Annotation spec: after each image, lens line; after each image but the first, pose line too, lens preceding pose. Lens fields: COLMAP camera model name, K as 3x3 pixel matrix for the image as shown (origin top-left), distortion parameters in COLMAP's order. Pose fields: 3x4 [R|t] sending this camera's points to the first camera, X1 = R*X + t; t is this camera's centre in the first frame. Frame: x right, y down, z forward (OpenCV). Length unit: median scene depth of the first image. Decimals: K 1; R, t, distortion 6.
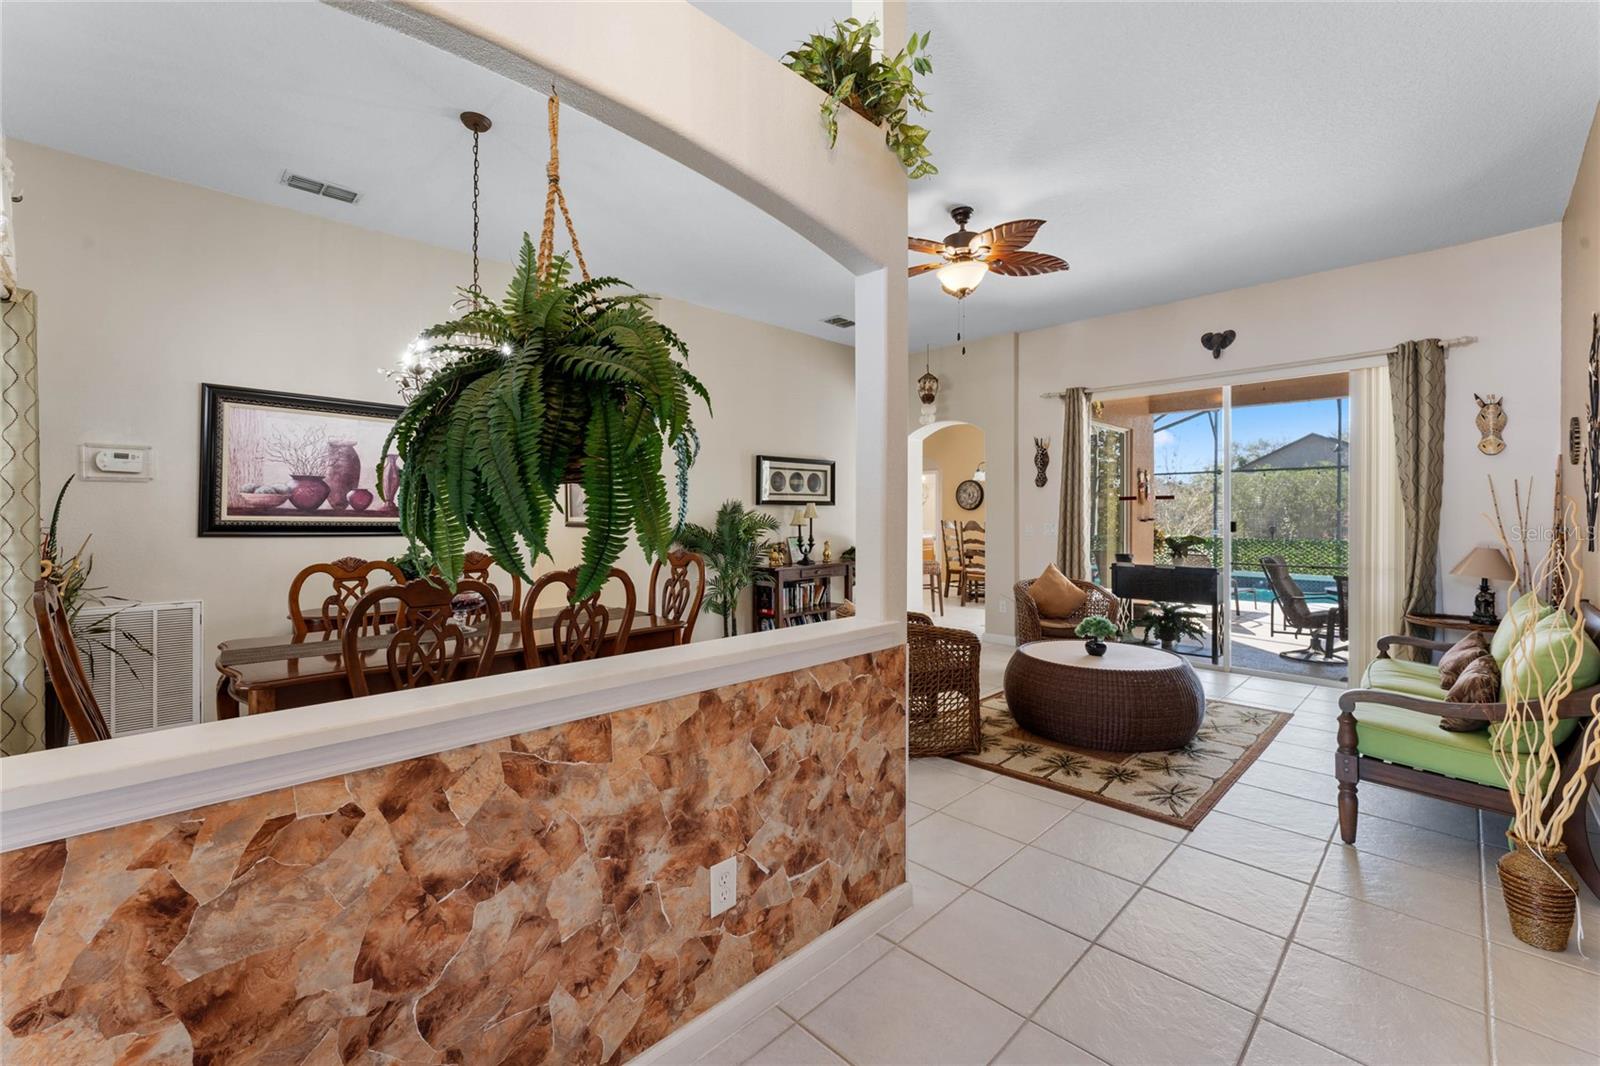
lens RADIAL K [[655.4, 0, 795.9], [0, 655.4, 525.8], [0, 0, 1]] dist [-0.002481, 0.001294]
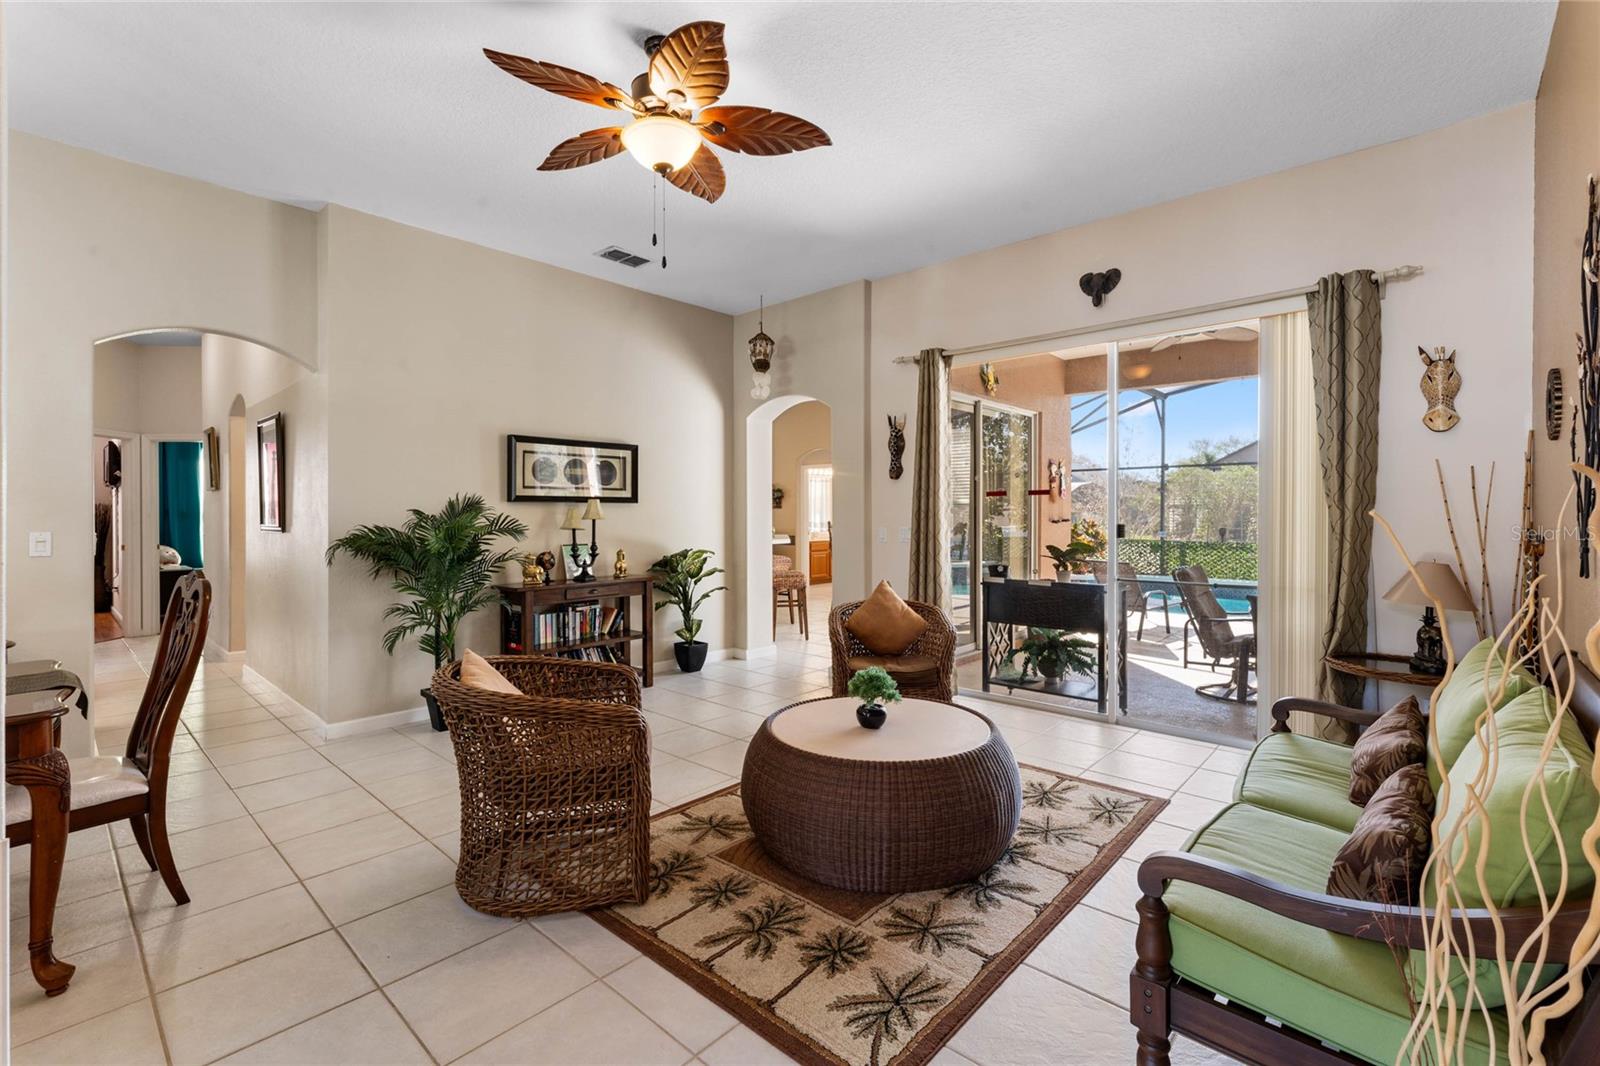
lens RADIAL K [[698.0, 0, 792.8], [0, 698.0, 529.7], [0, 0, 1]] dist [0.003019, -0.000384]
pose [[0.998484, -0.001117, 0.055031, 0.303704], [0.000833, 0.999986, 0.005181, -0.005621], [-0.055036, -0.005127, 0.998471, 0.266349]]
